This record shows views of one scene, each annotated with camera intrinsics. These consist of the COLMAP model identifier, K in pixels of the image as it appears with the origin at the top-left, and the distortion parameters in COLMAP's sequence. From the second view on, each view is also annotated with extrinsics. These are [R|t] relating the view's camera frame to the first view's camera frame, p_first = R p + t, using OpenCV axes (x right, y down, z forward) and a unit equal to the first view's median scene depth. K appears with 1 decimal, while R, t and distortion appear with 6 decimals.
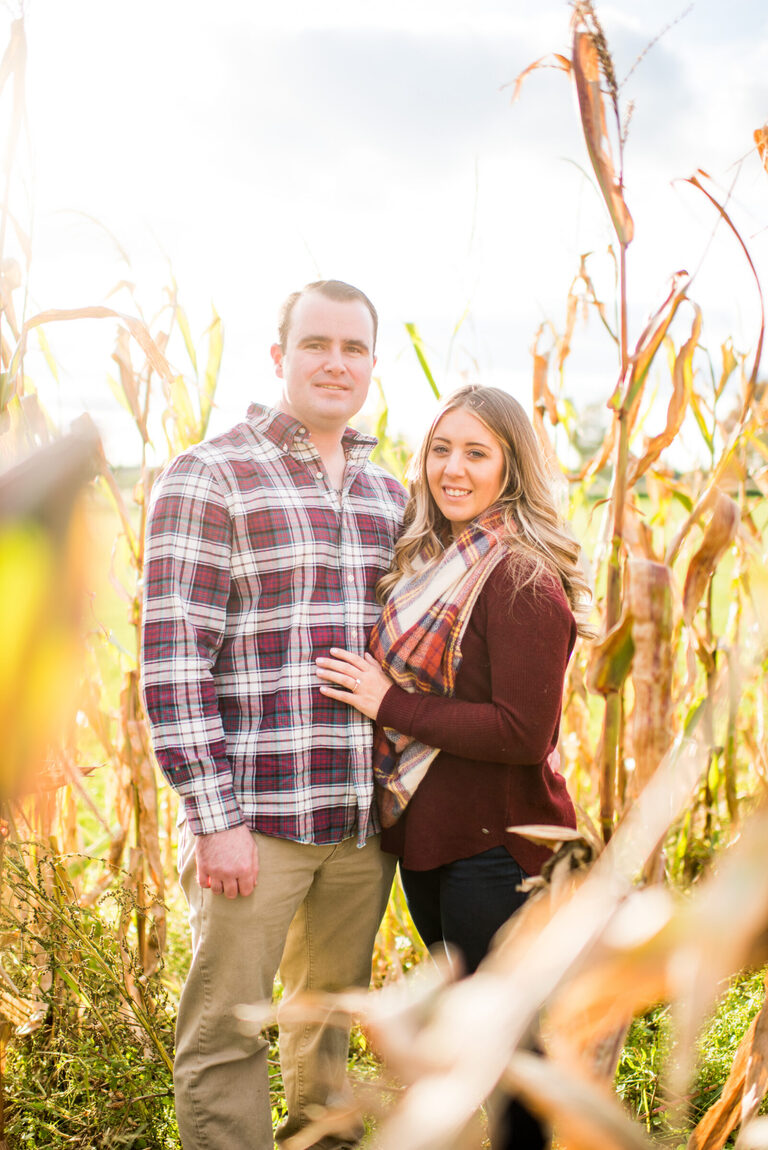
lens RADIAL K [[1231.8, 0, 384.0], [0, 1231.8, 575.0], [0, 0, 1]] dist [0.071655, 0.008778]
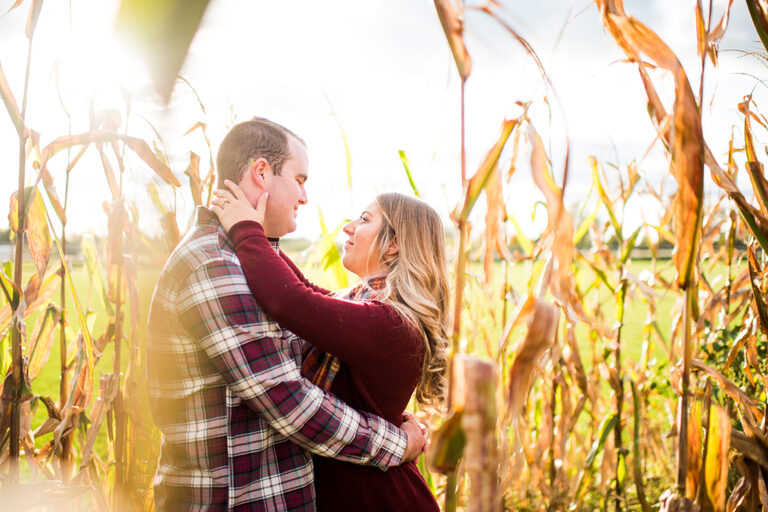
lens RADIAL K [[769.5, 0, 384.0], [0, 769.5, 256.0], [0, 0, 1]] dist [-0.000327, -0.002288]
pose [[0.997424, 0.006956, -0.071396, 0.171884], [-0.011765, 0.997673, -0.067151, -0.052602], [0.070763, 0.067818, 0.995185, 0.295892]]
